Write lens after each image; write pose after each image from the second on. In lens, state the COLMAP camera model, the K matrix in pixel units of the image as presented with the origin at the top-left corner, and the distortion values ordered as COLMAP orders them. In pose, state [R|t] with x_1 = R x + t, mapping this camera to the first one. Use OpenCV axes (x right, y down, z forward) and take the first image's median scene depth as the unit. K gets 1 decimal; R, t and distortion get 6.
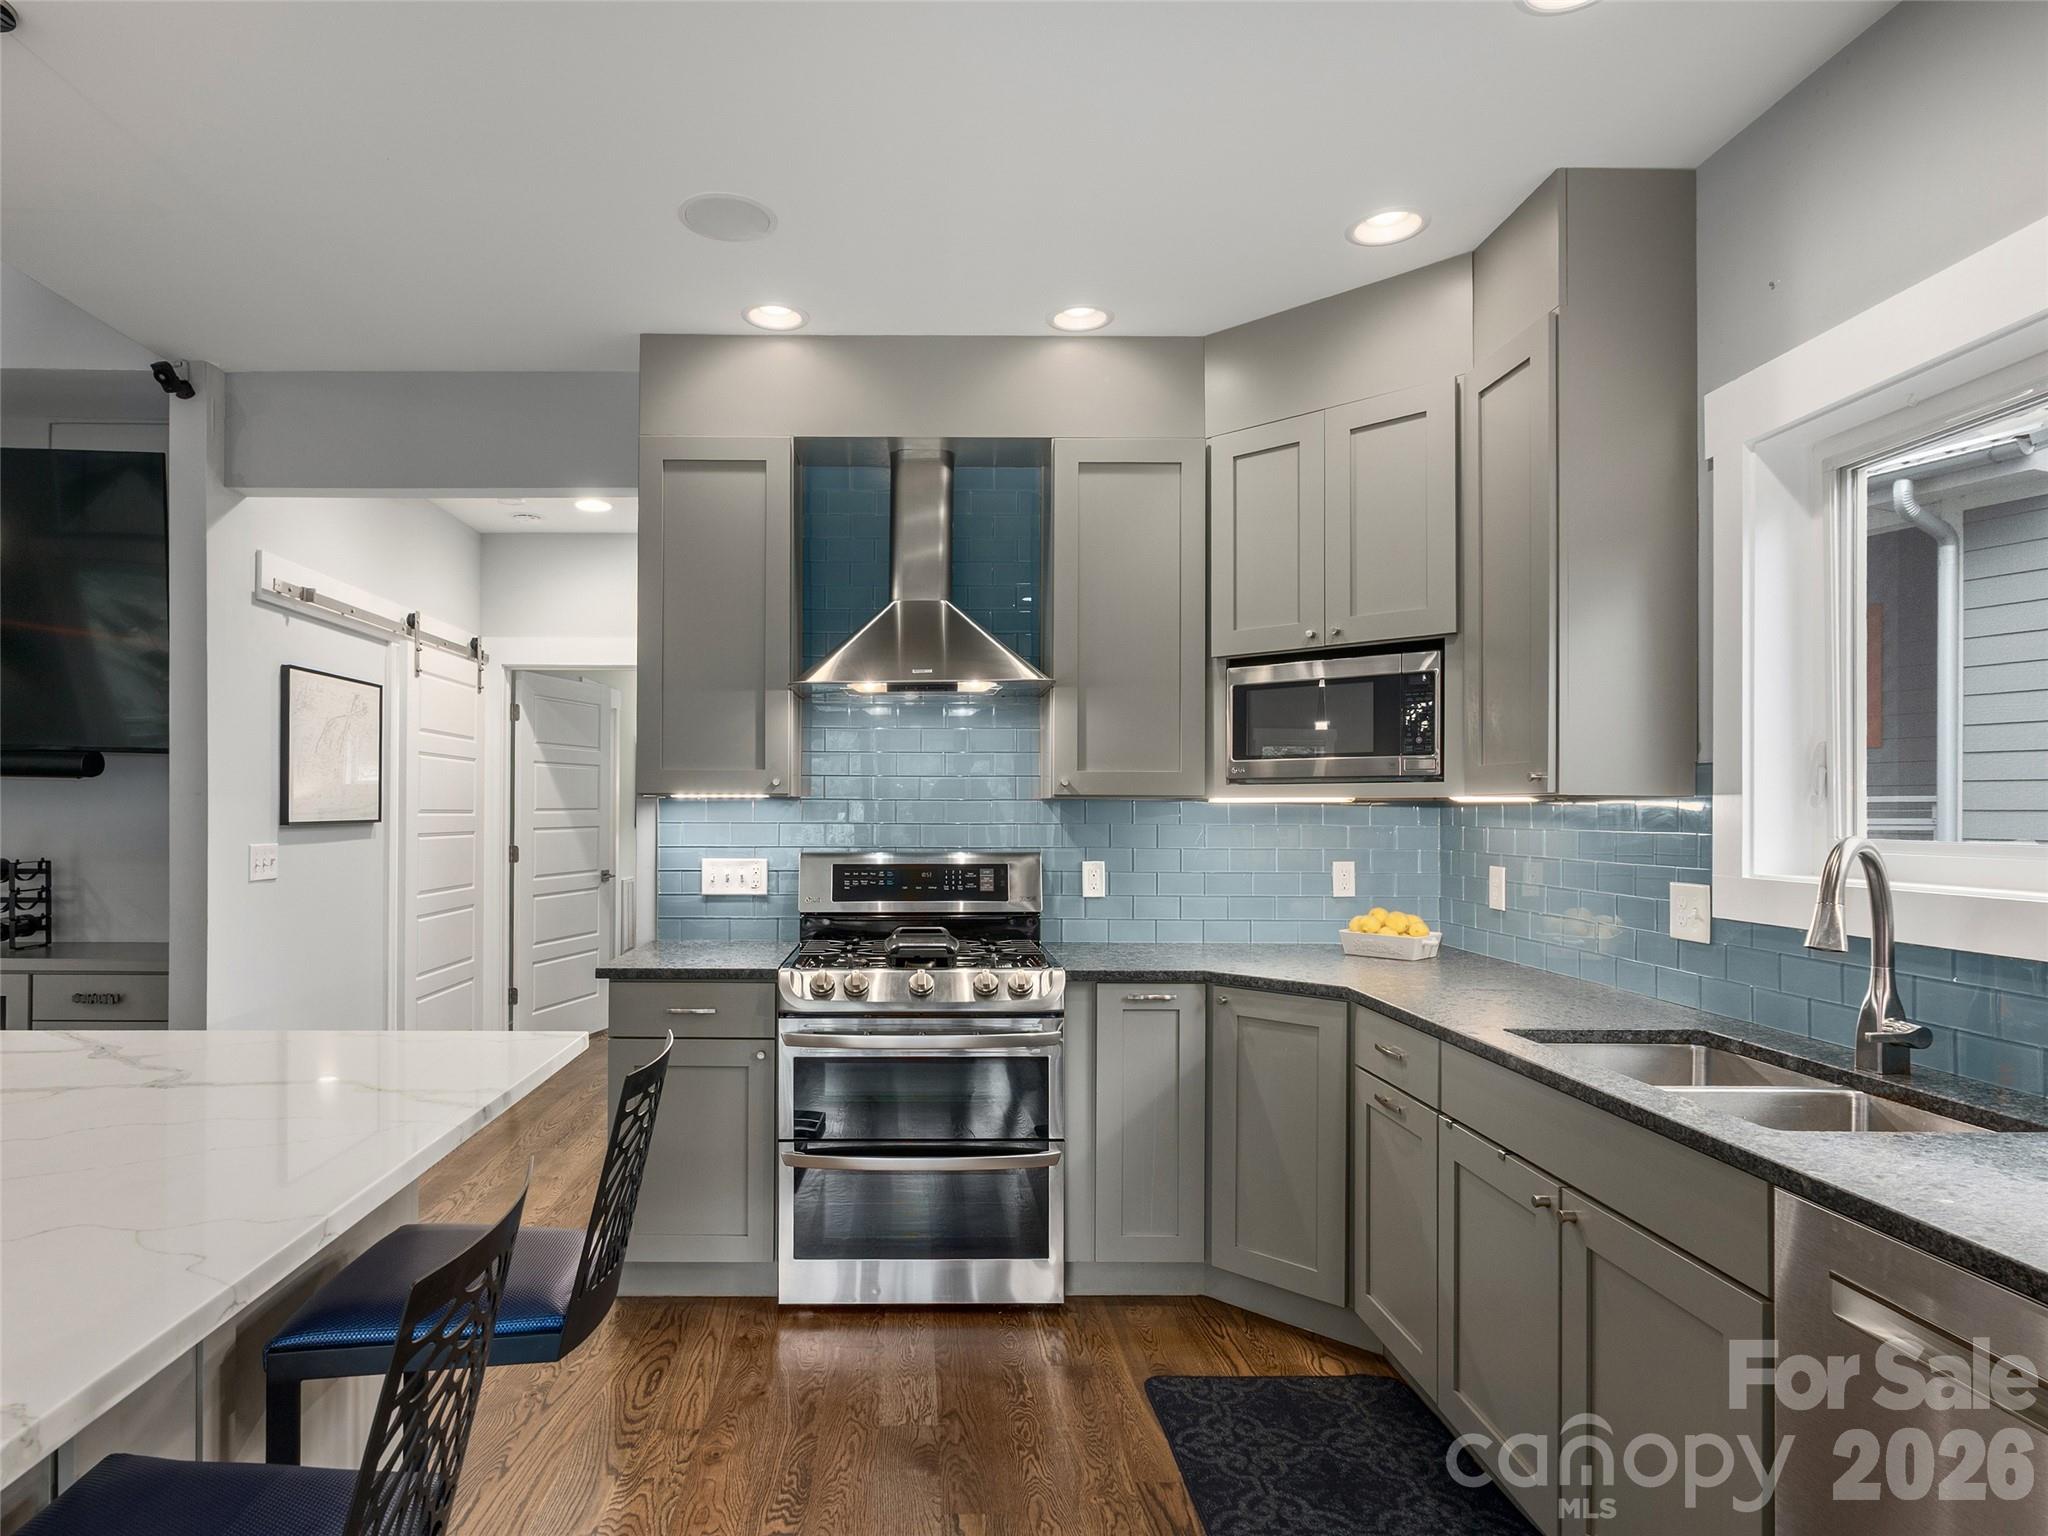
lens RADIAL K [[1168.0, 0, 902.6], [0, 1168.0, 798.5], [0, 0, 1]] dist [-0.006583, 0.000118]
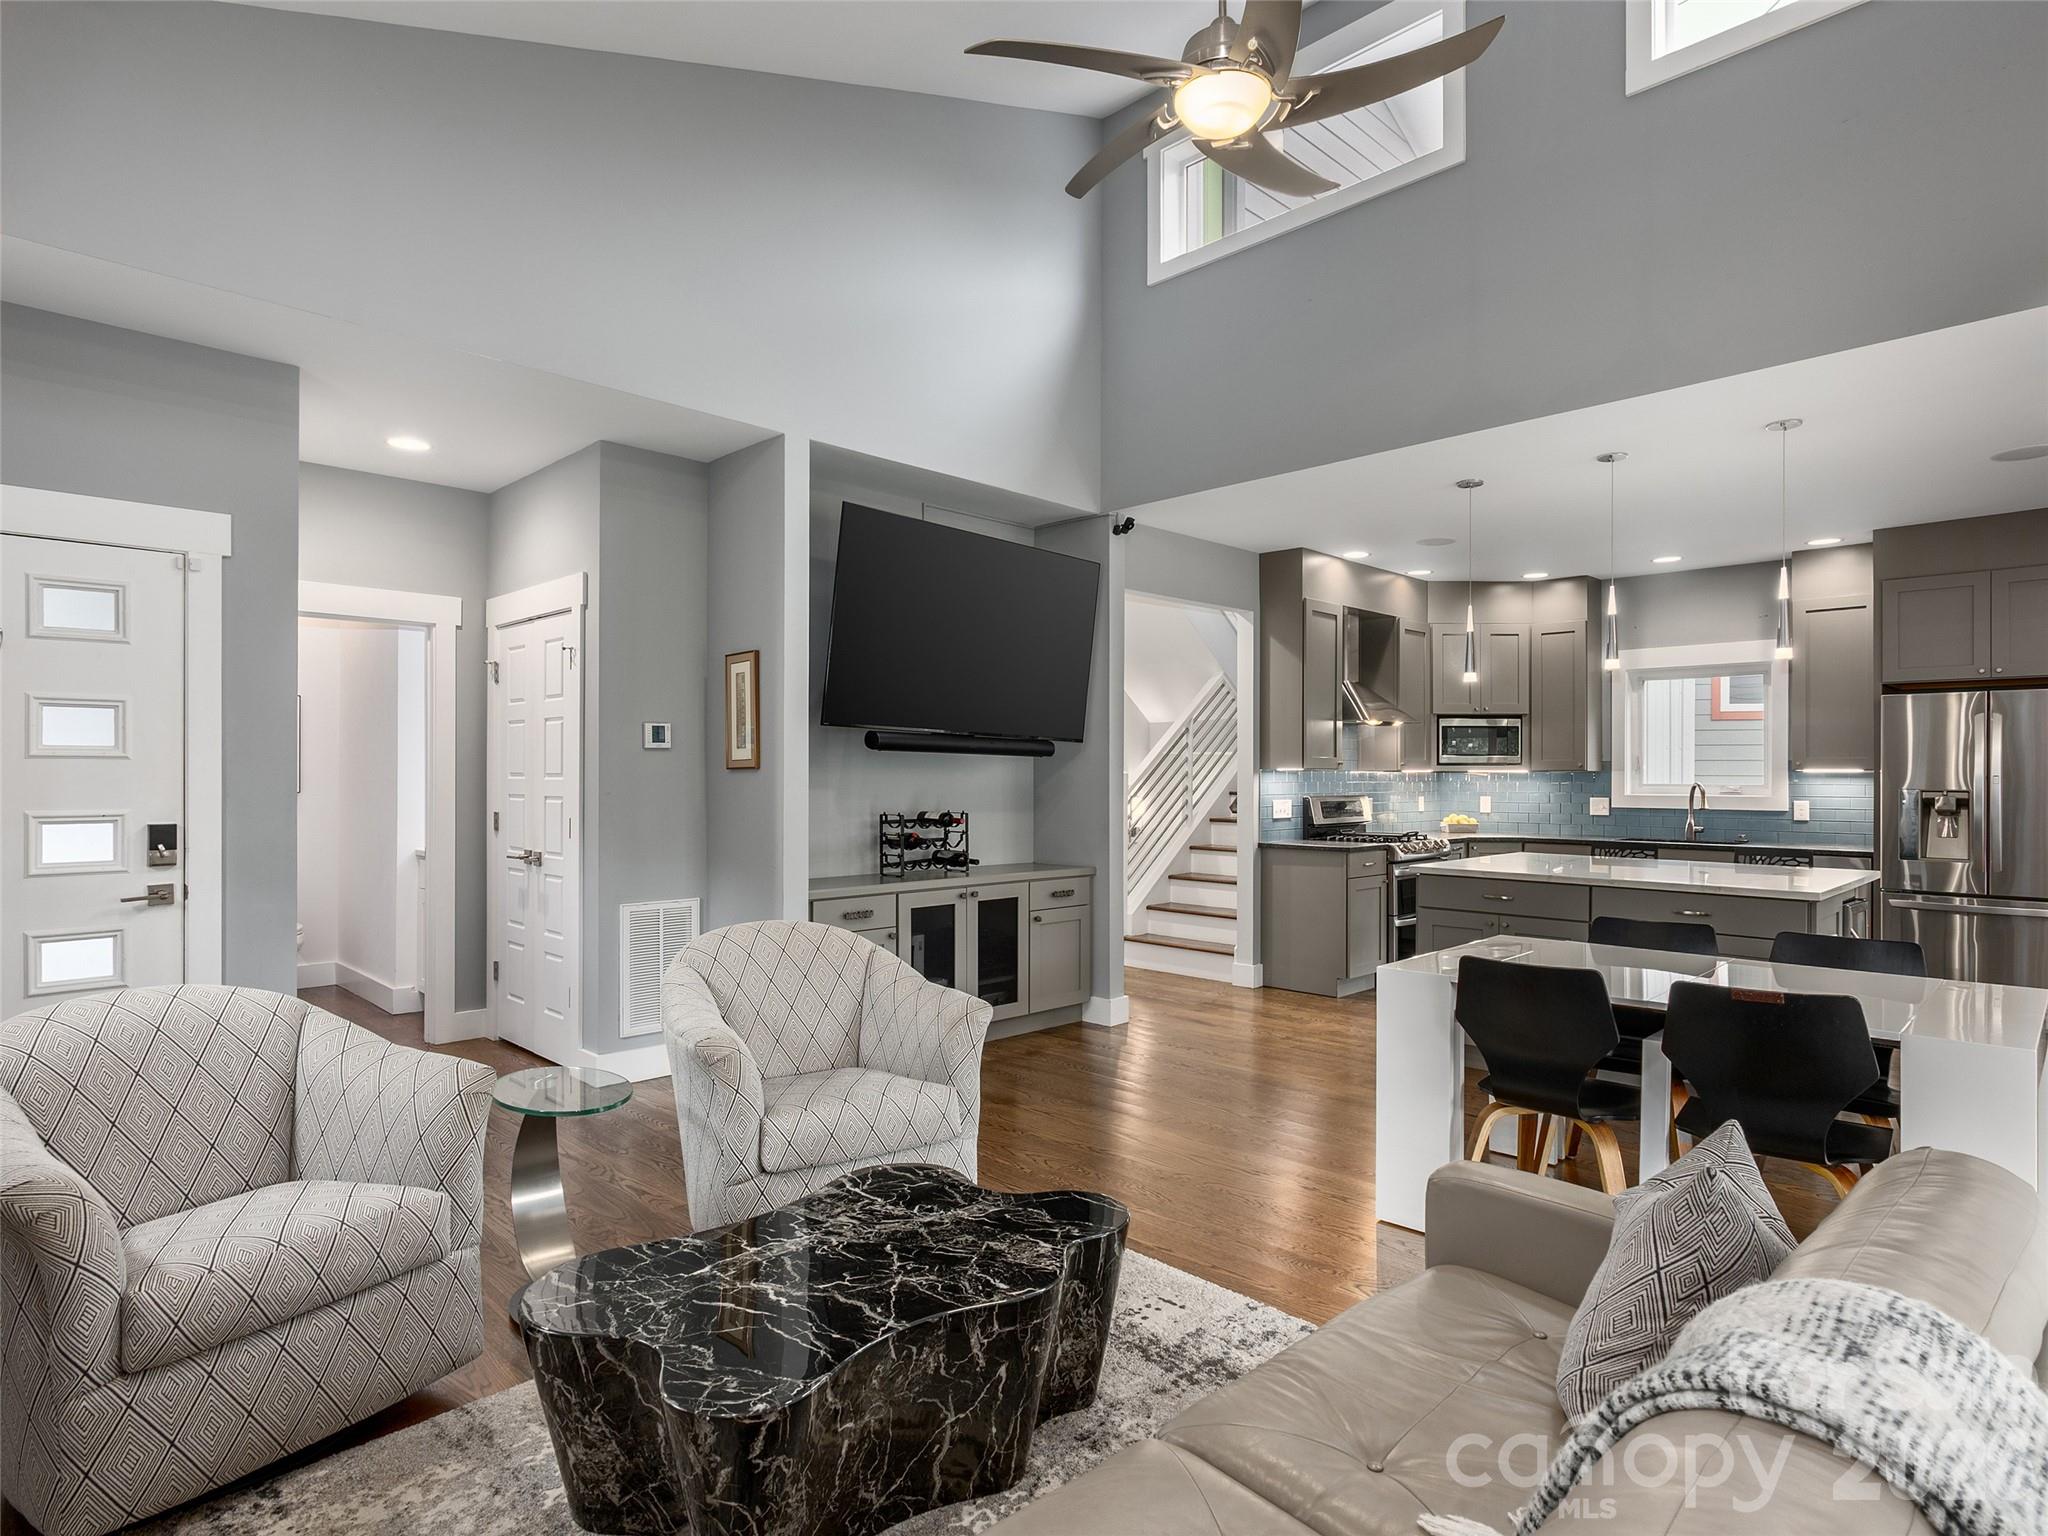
lens RADIAL K [[1147.2, 0, 1024.0], [0, 1147.2, 768.0], [0, 0, 1]] dist [-0.008146, 0.000041]
pose [[0.696693, 0.000884, 0.717369, -2.084370], [-0.006641, 0.999964, 0.005217, -0.012708], [-0.717338, -0.008398, 0.696674, -0.066834]]
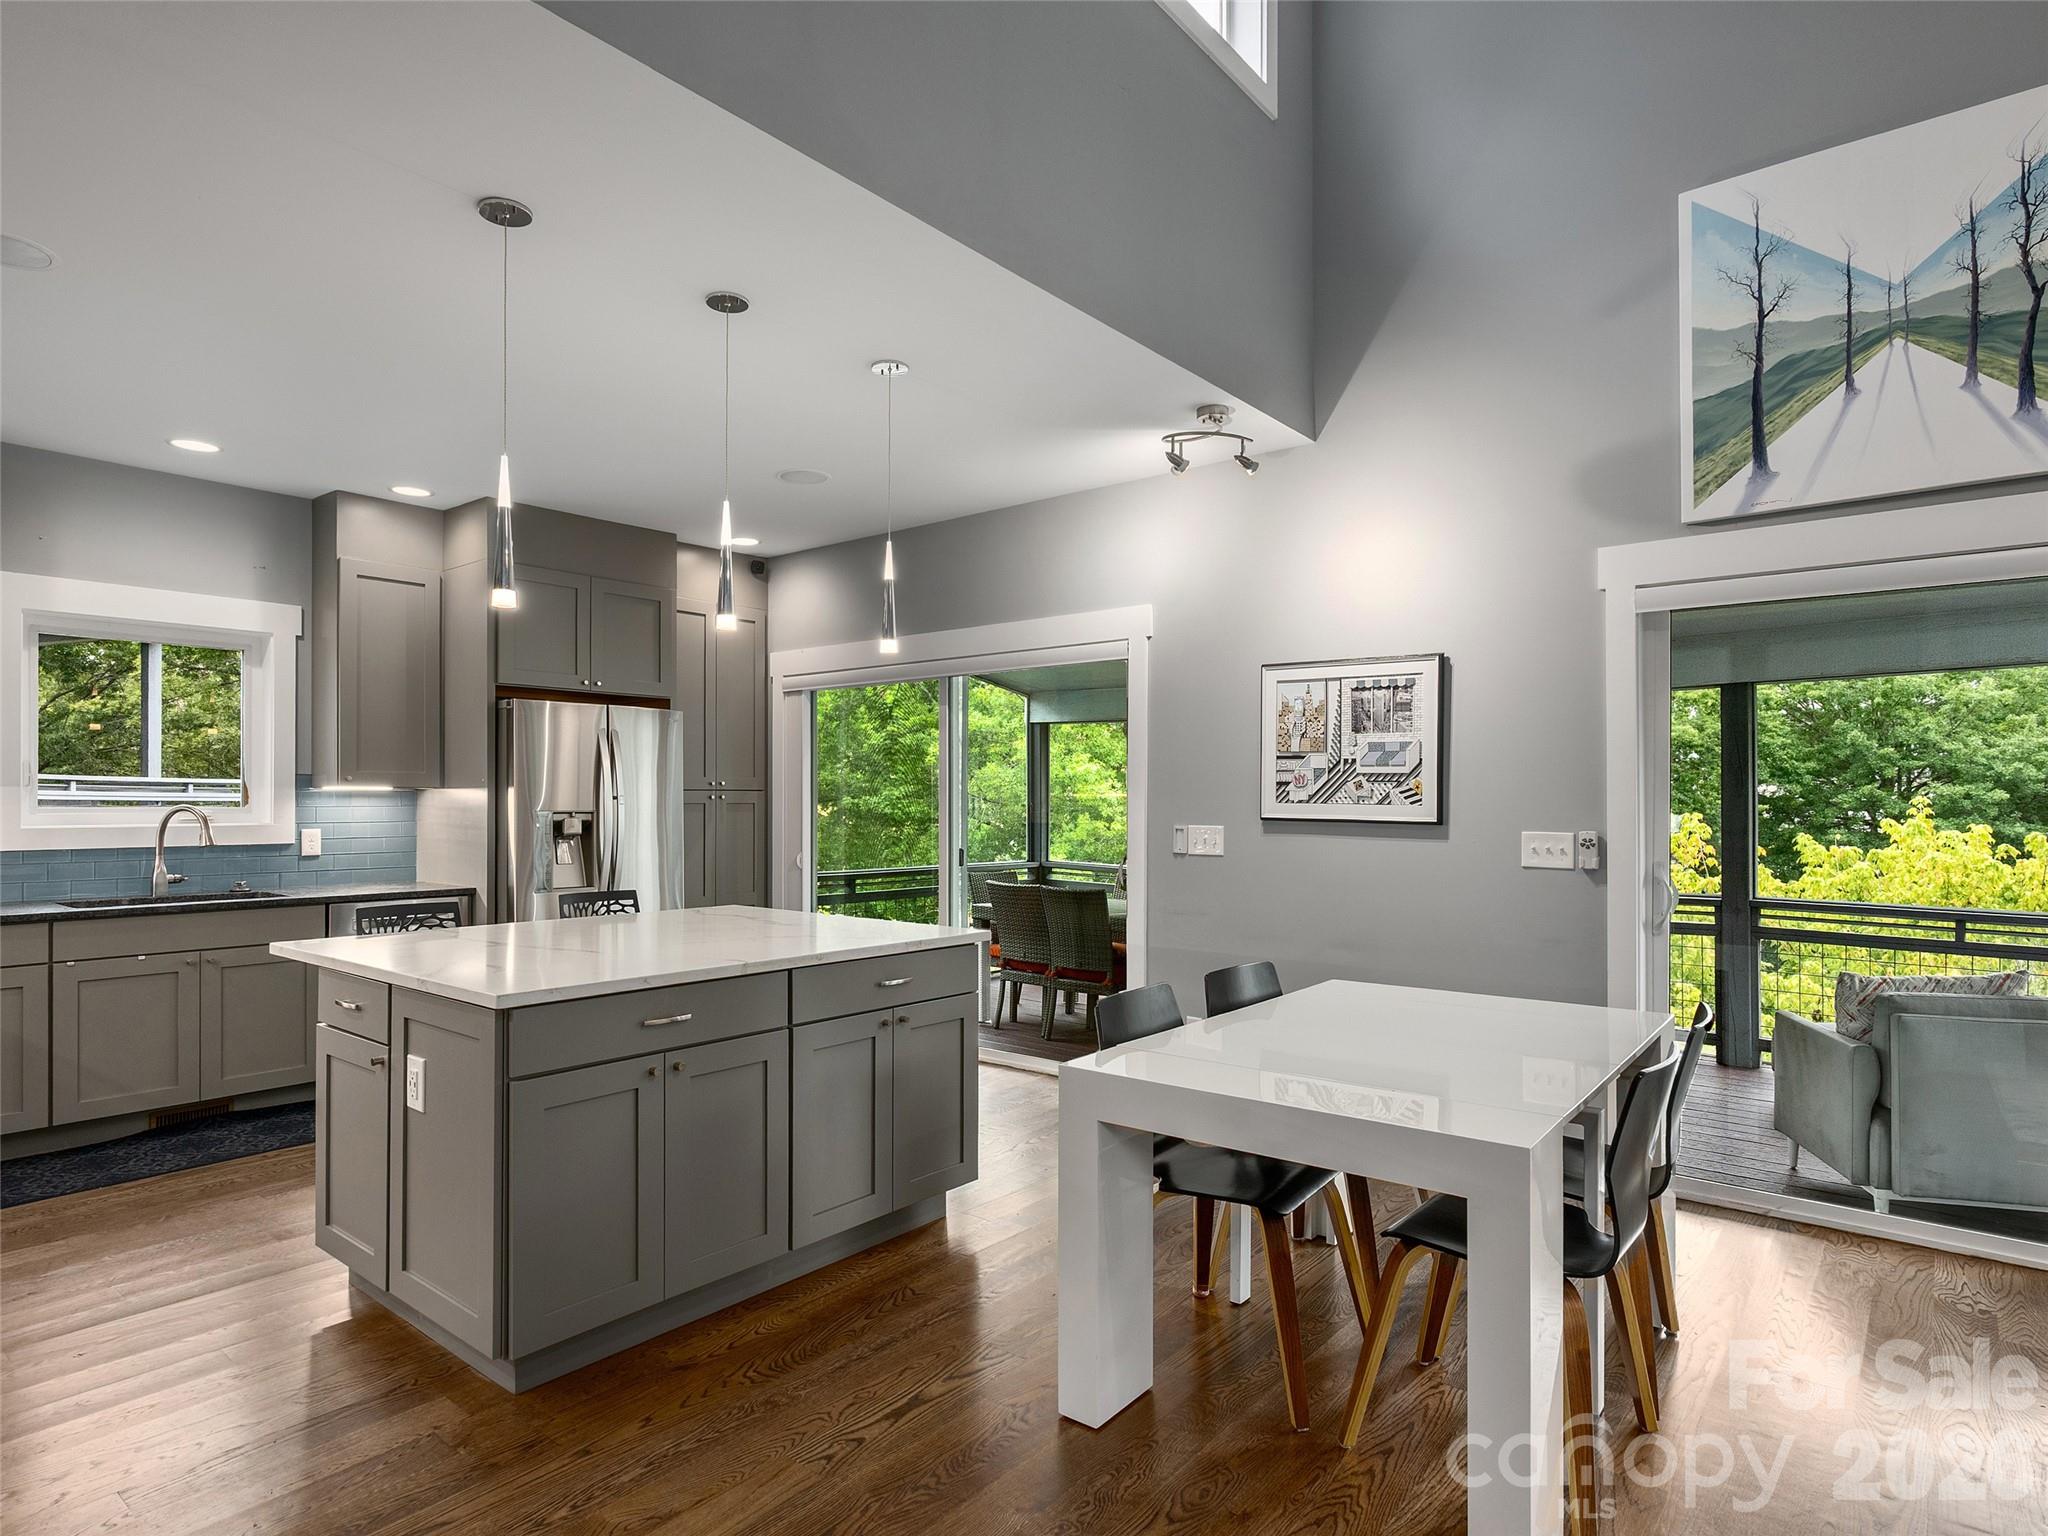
lens RADIAL K [[1147.2, 0, 1024.0], [0, 1147.2, 768.0], [0, 0, 1]] dist [-0.008146, 0.000041]
pose [[-0.779986, 0.007349, 0.625754, -1.275622], [-0.013518, 0.999500, -0.028588, -0.001439], [-0.625651, -0.030757, -0.779496, 1.010092]]
